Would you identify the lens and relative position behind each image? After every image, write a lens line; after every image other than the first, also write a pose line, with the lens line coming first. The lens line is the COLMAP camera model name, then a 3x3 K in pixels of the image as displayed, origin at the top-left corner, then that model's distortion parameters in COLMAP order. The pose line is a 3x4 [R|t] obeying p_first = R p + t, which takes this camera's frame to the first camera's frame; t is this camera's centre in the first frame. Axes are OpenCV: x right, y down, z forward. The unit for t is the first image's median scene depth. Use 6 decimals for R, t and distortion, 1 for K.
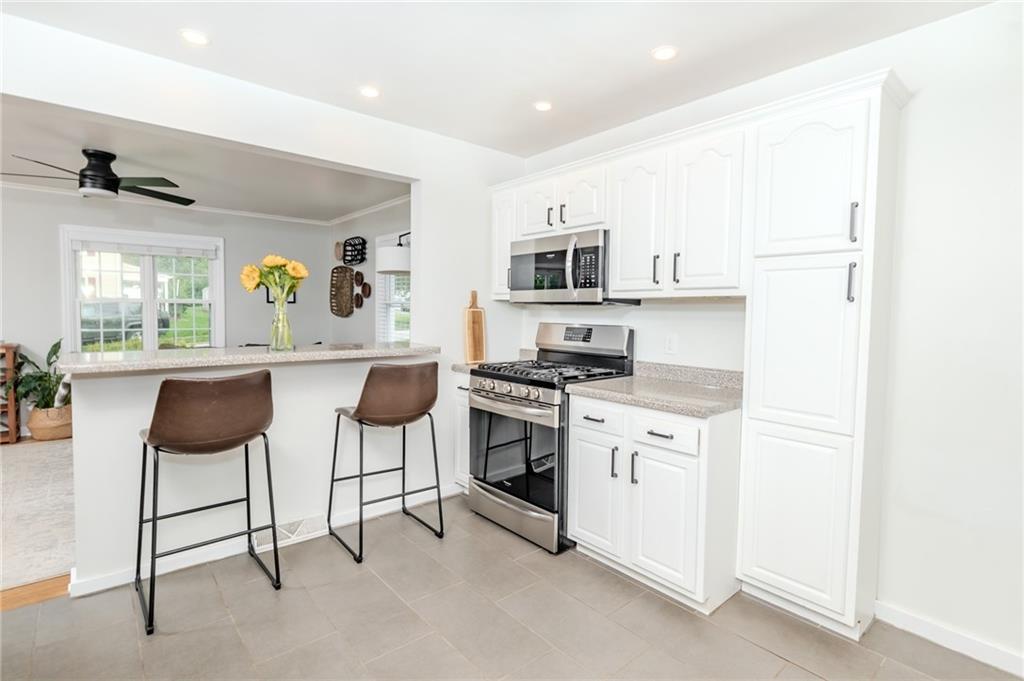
lens RADIAL K [[486.2, 0, 509.6], [0, 486.2, 340.5], [0, 0, 1]] dist [-0.002008, -0.001516]
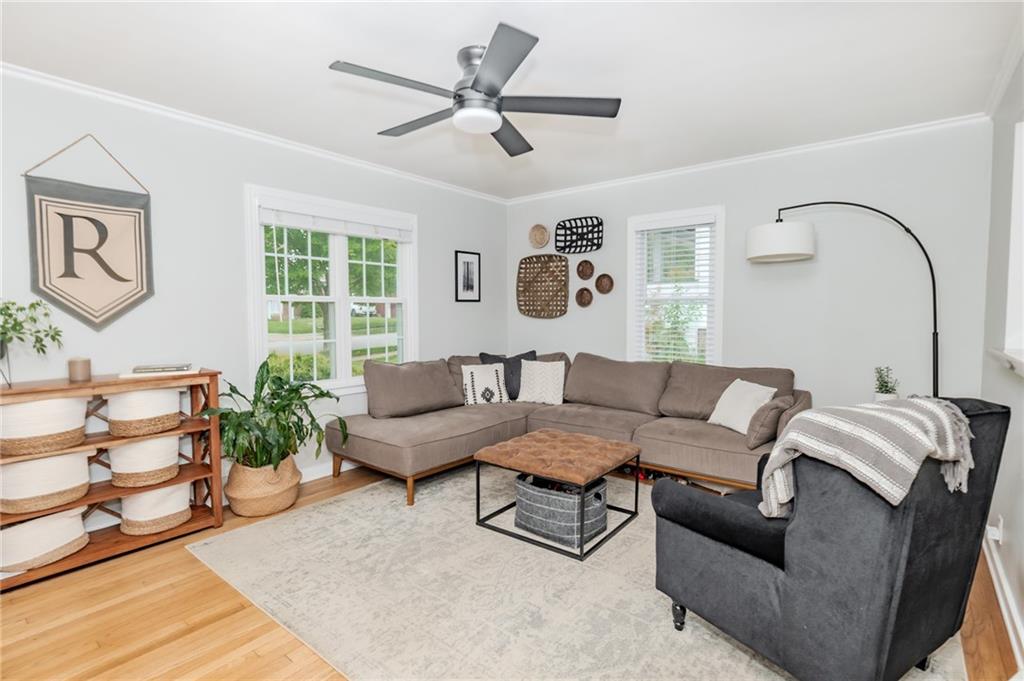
lens RADIAL K [[486.2, 0, 514.4], [0, 486.2, 339.2], [0, 0, 1]] dist [-0.002008, -0.001516]
pose [[0.984116, -0.028273, 0.175260, -0.560760], [0.029455, 0.999557, -0.004148, -0.013032], [-0.175065, 0.009245, 0.984513, 0.233387]]
